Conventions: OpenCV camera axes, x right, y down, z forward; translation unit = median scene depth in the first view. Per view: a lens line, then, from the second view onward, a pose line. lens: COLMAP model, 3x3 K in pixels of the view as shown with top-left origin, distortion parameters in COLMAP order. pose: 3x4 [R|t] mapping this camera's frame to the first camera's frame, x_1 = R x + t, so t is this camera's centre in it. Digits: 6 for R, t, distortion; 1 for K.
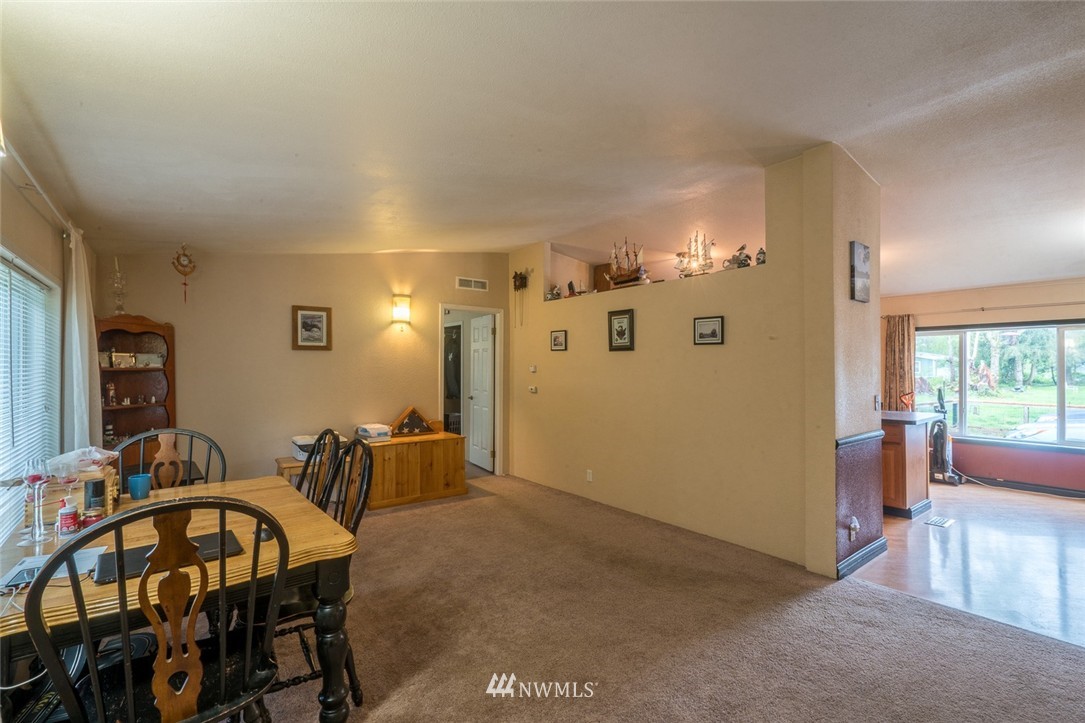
lens RADIAL K [[487.0, 0, 542.3], [0, 487.0, 362.3], [0, 0, 1]] dist [-0.004843, 0.002031]
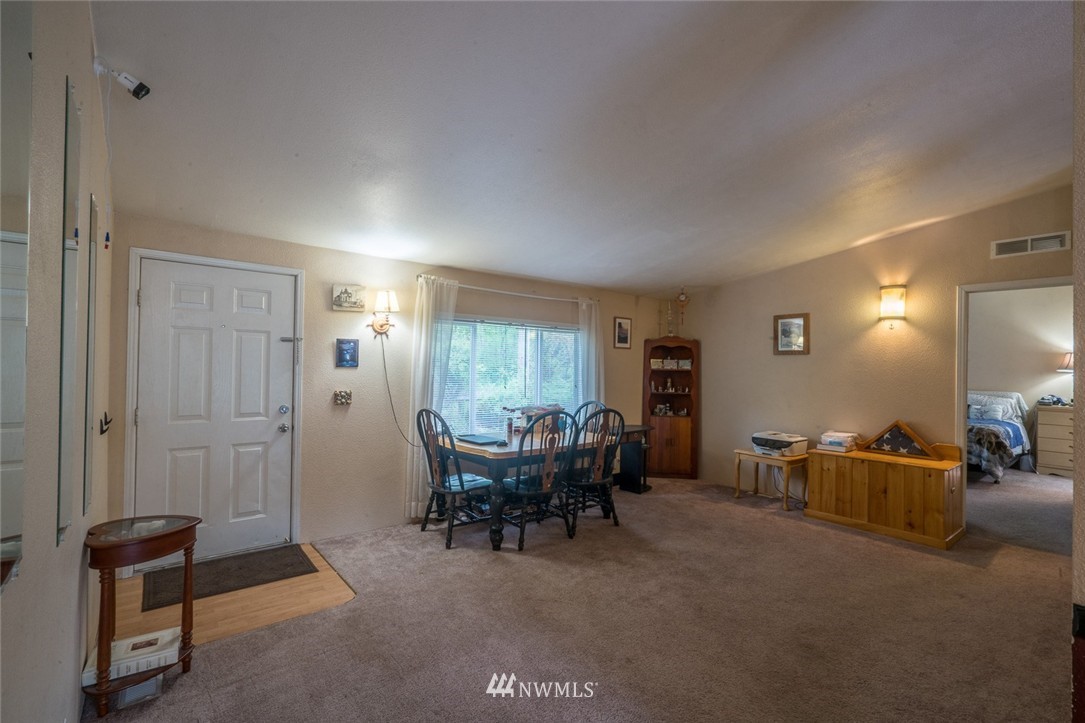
lens RADIAL K [[487.0, 0, 536.4], [0, 487.0, 365.1], [0, 0, 1]] dist [-0.004843, 0.002031]
pose [[0.018948, 0.002458, -0.999817, 0.574152], [-0.000978, 0.999997, 0.002440, -0.003762], [0.999820, 0.000931, 0.018951, 0.398158]]
